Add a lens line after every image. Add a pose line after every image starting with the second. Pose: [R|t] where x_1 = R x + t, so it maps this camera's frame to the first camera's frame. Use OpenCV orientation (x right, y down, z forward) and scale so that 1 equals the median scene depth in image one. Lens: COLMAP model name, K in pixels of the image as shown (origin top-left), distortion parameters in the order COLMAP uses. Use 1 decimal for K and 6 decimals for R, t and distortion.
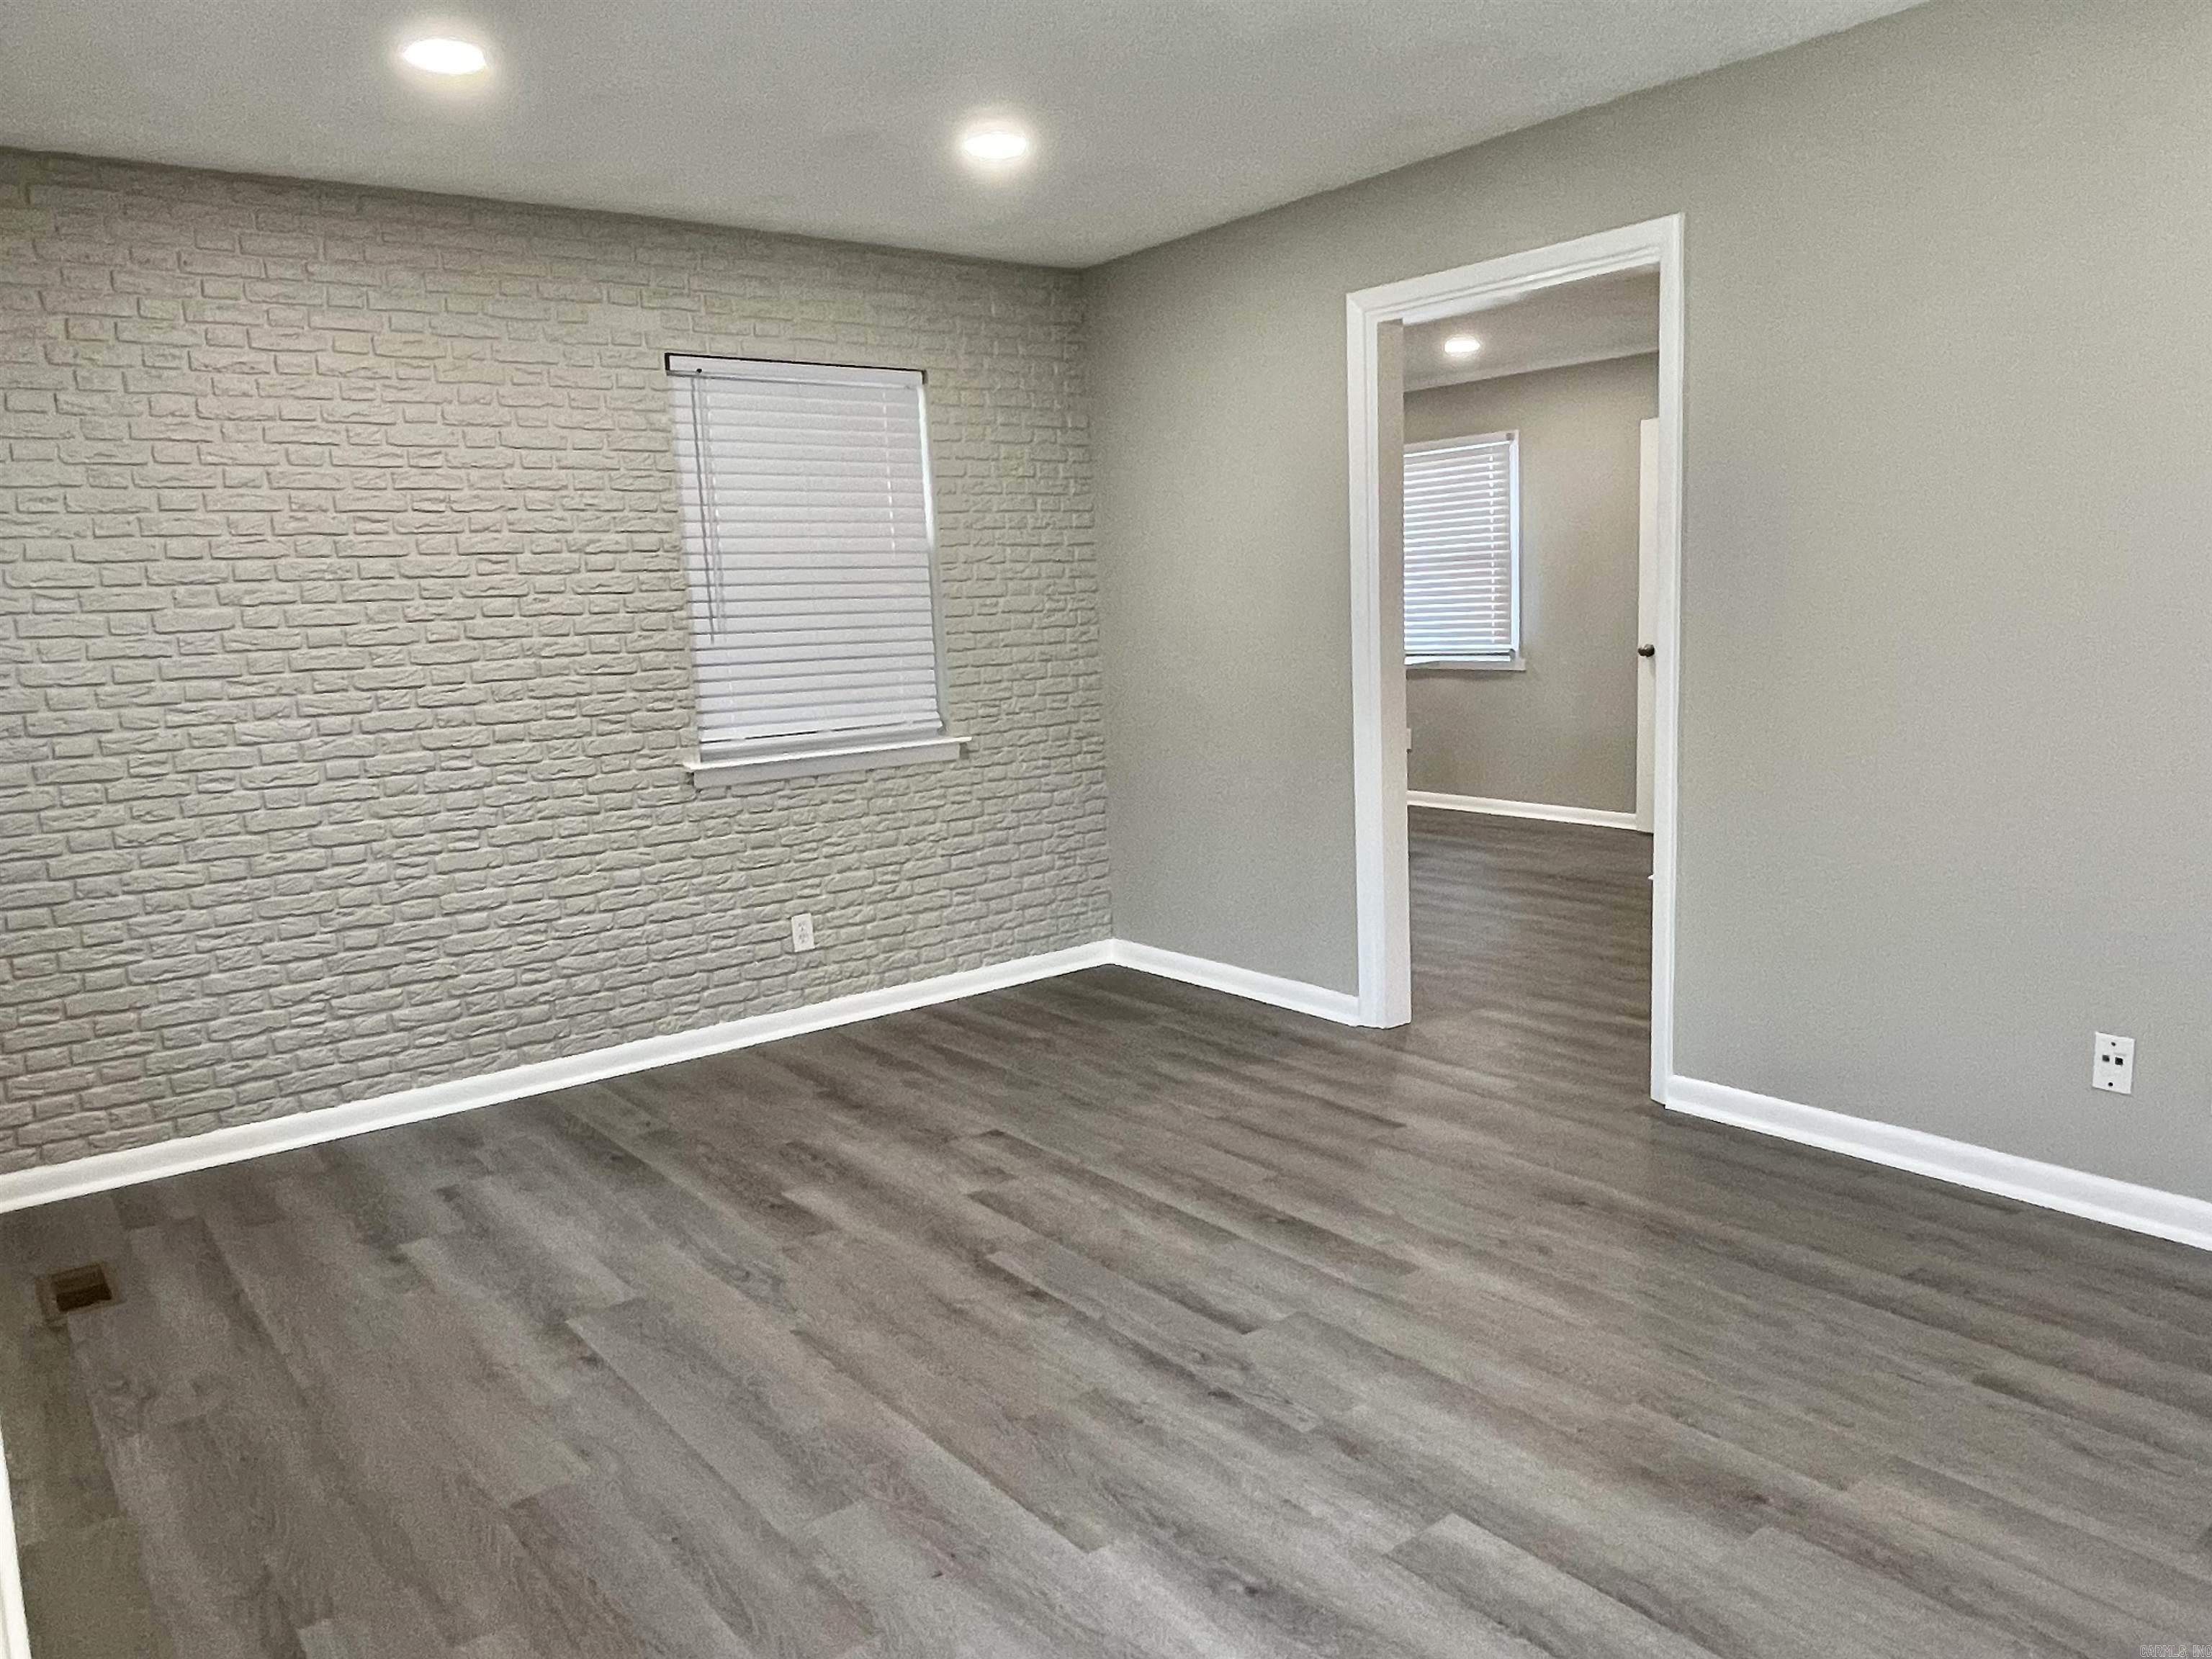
lens RADIAL K [[1546.5, 0, 1109.2], [0, 1546.5, 827.4], [0, 0, 1]] dist [0.021841, -0.022493]
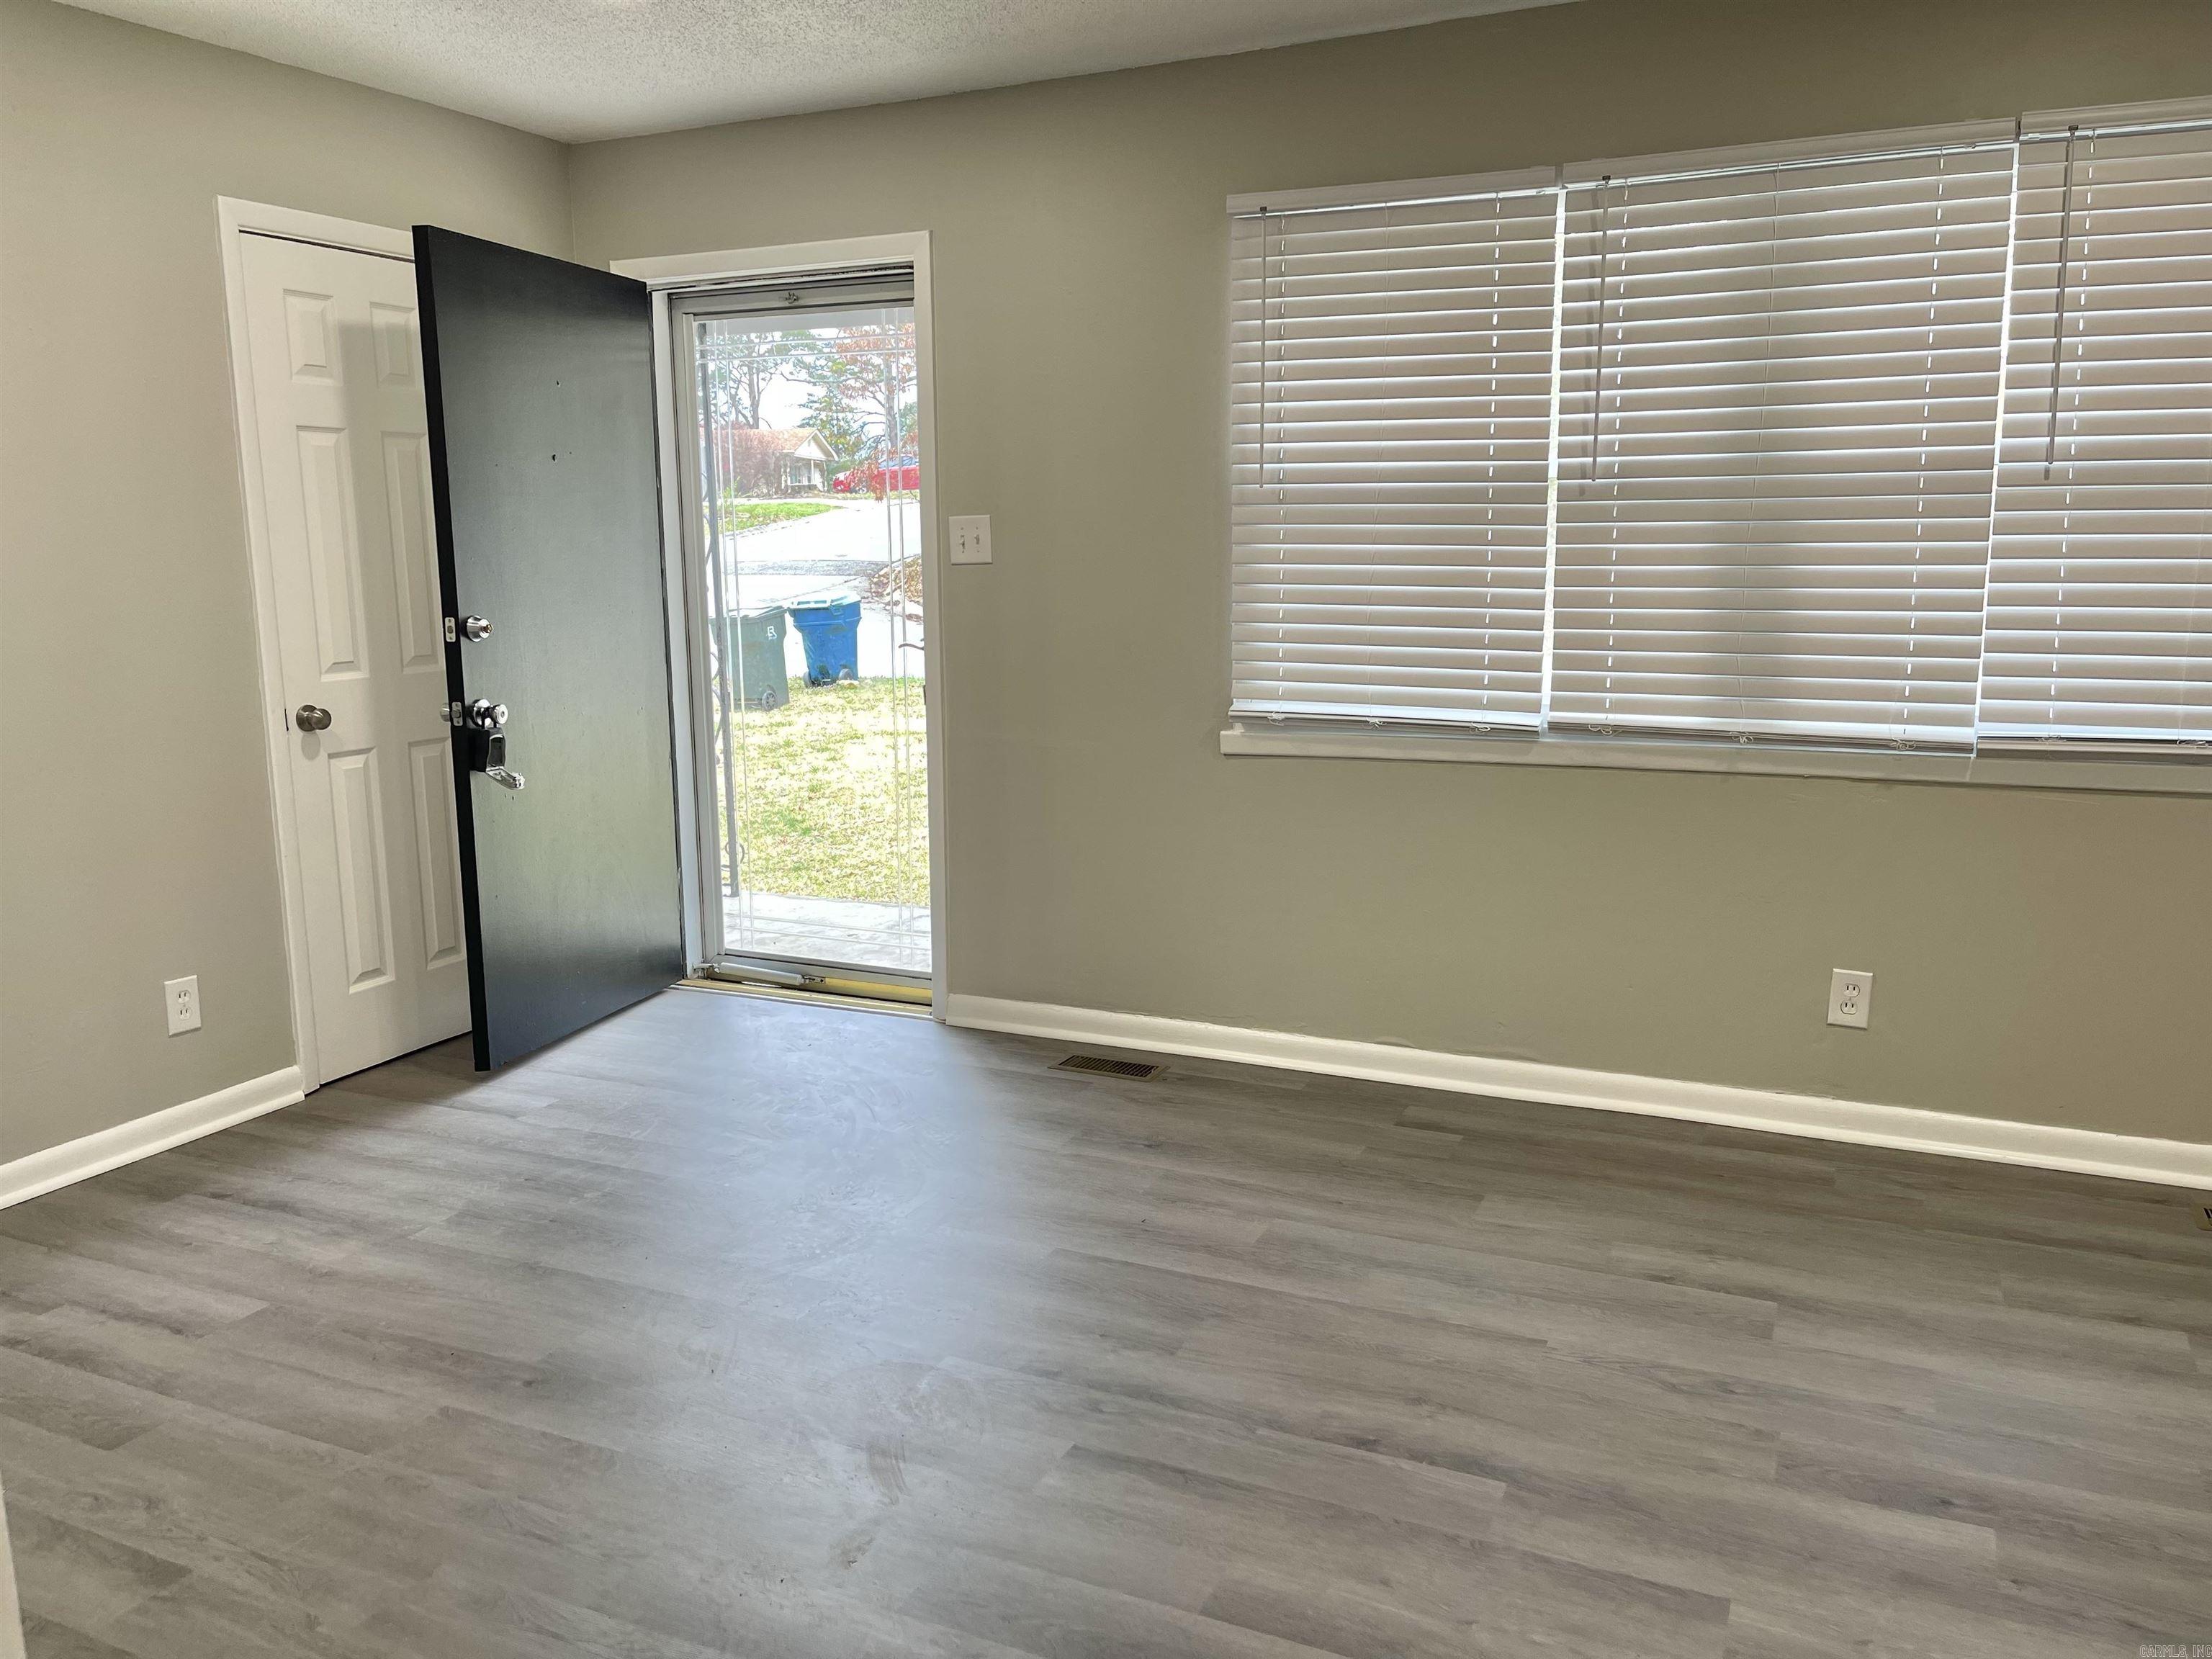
lens RADIAL K [[1673.7, 0, 1115.3], [0, 1673.7, 832.7], [0, 0, 1]] dist [0.068500, -0.088610]
pose [[-0.882211, 0.133679, -0.451479, 0.290028], [-0.021070, 0.946683, 0.321476, -0.182003], [0.470382, 0.293122, -0.832358, 1.120587]]
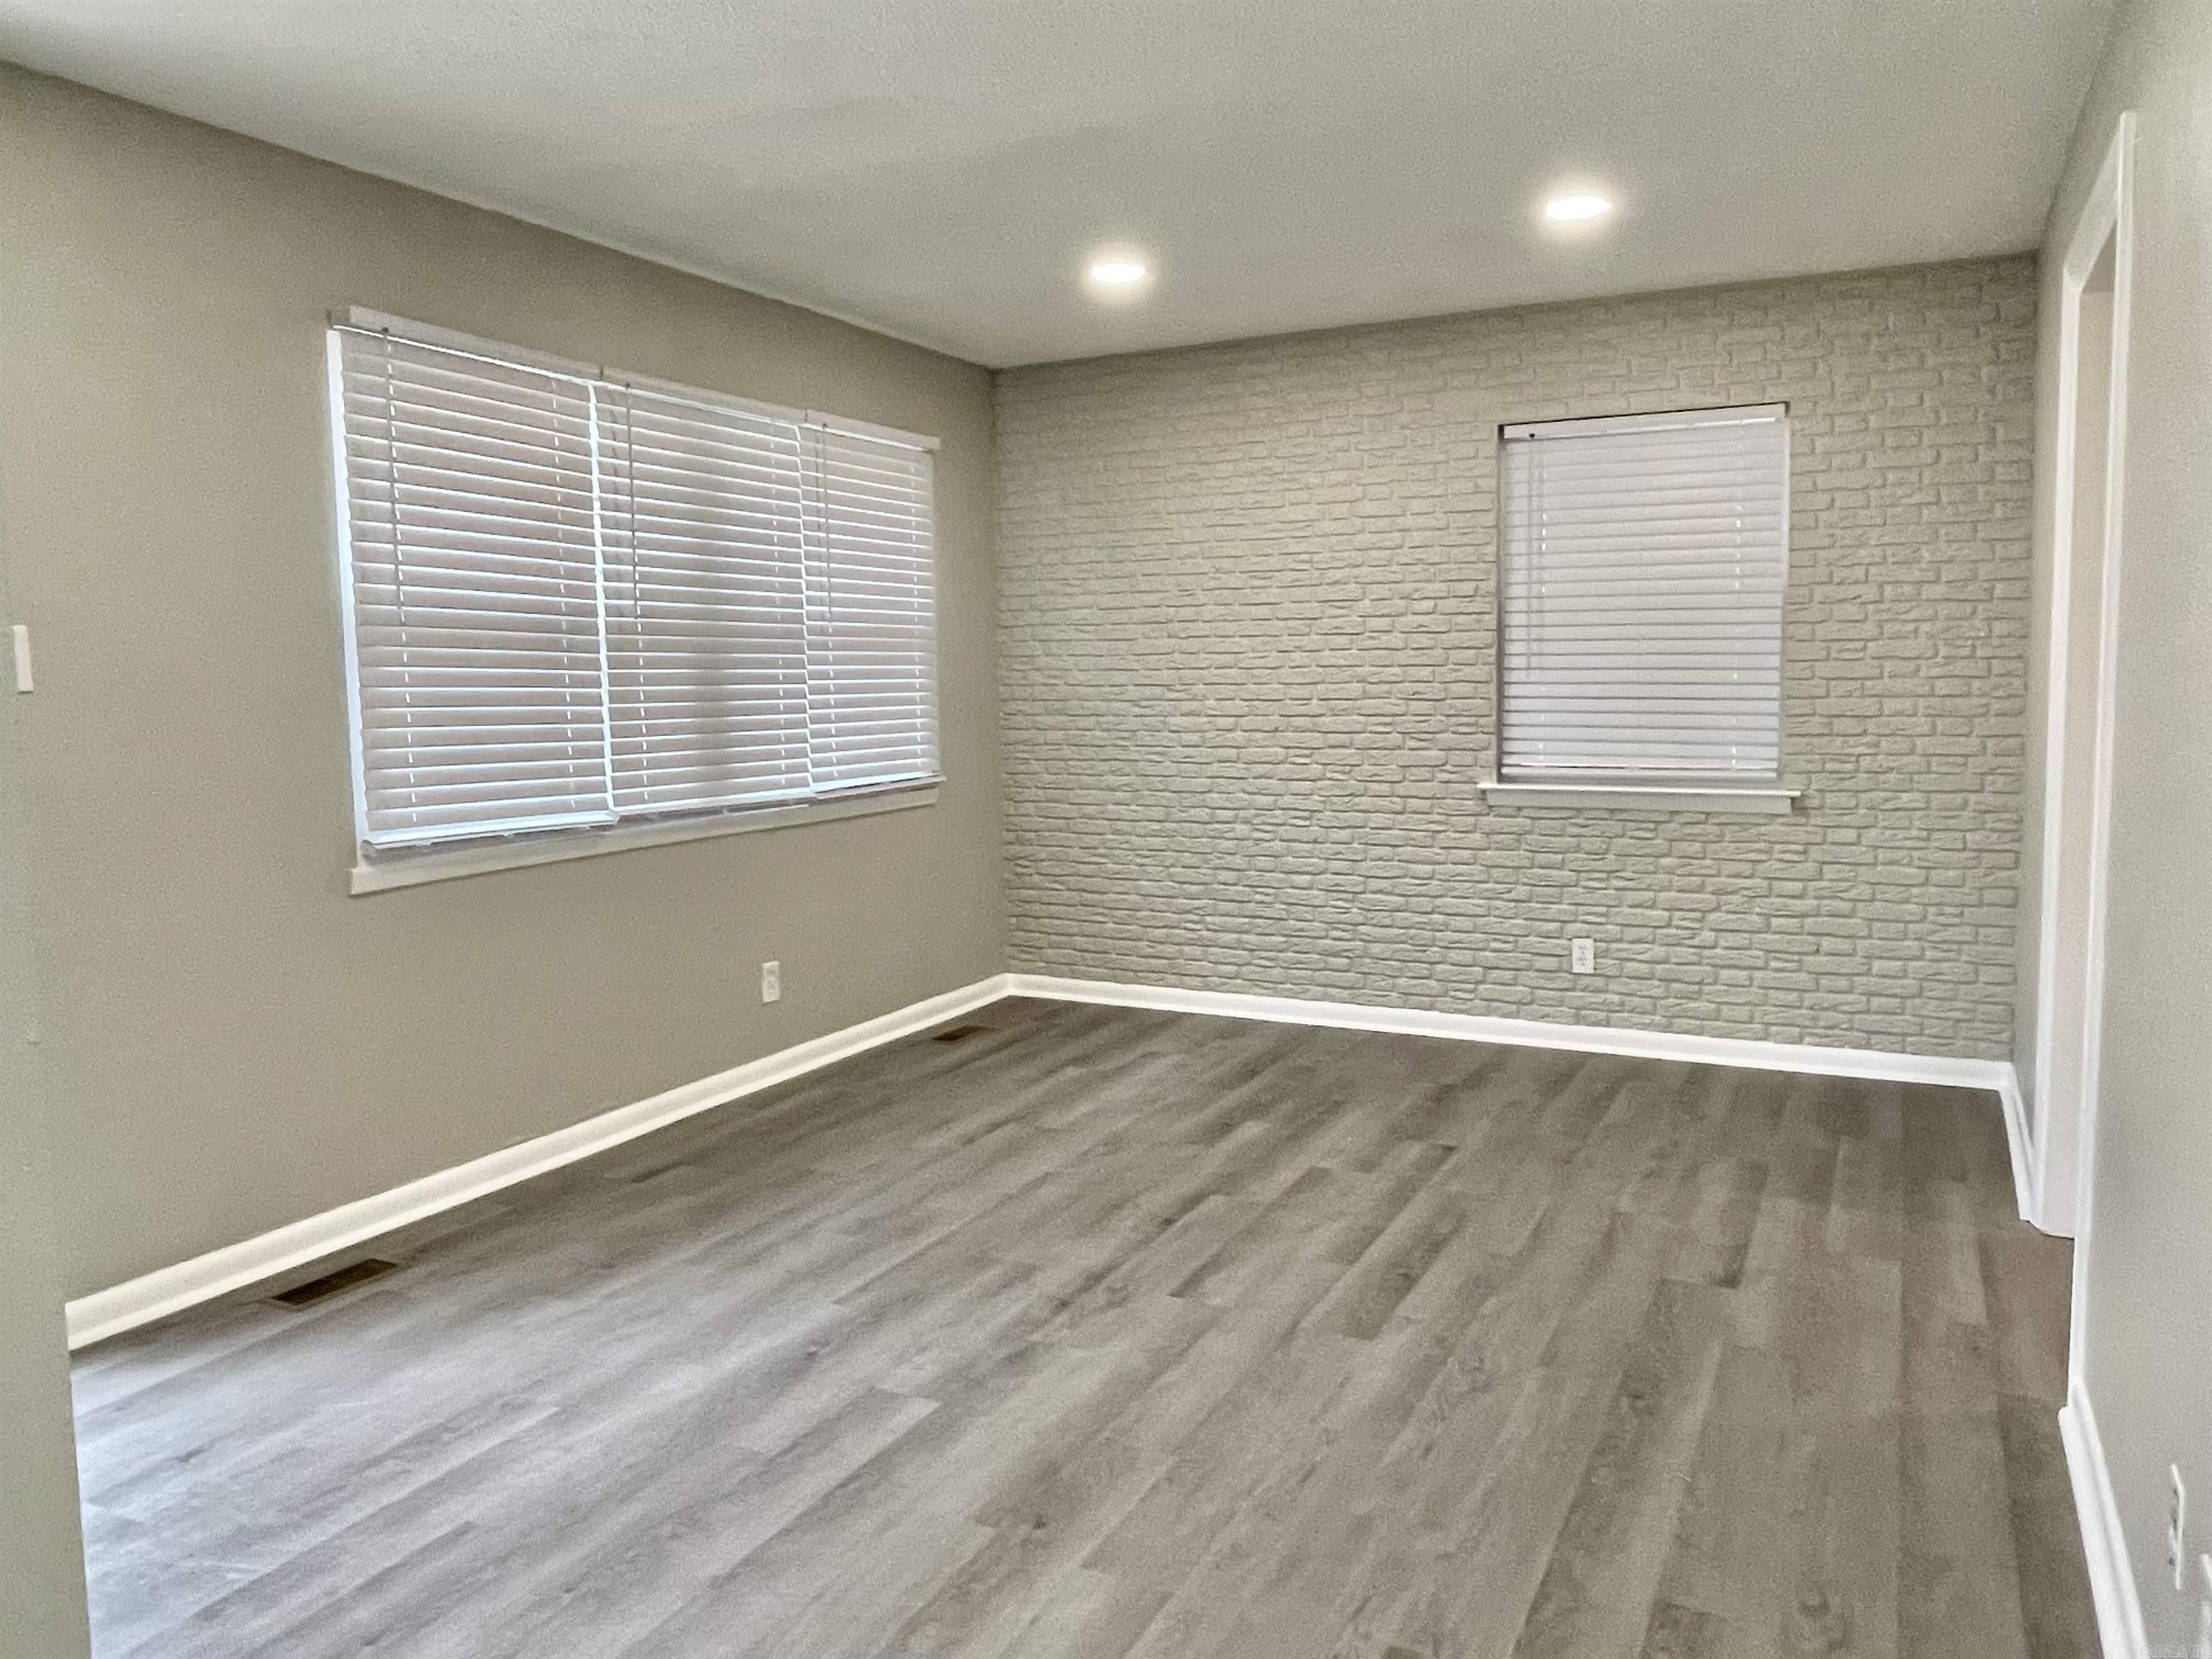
lens RADIAL K [[1546.5, 0, 1116.4], [0, 1546.5, 818.3], [0, 0, 1]] dist [0.021841, -0.022493]
pose [[0.434581, 0.124673, -0.891962, 0.704590], [-0.139946, 0.987691, 0.069869, -0.063704], [0.889694, 0.094463, 0.446679, 0.285940]]
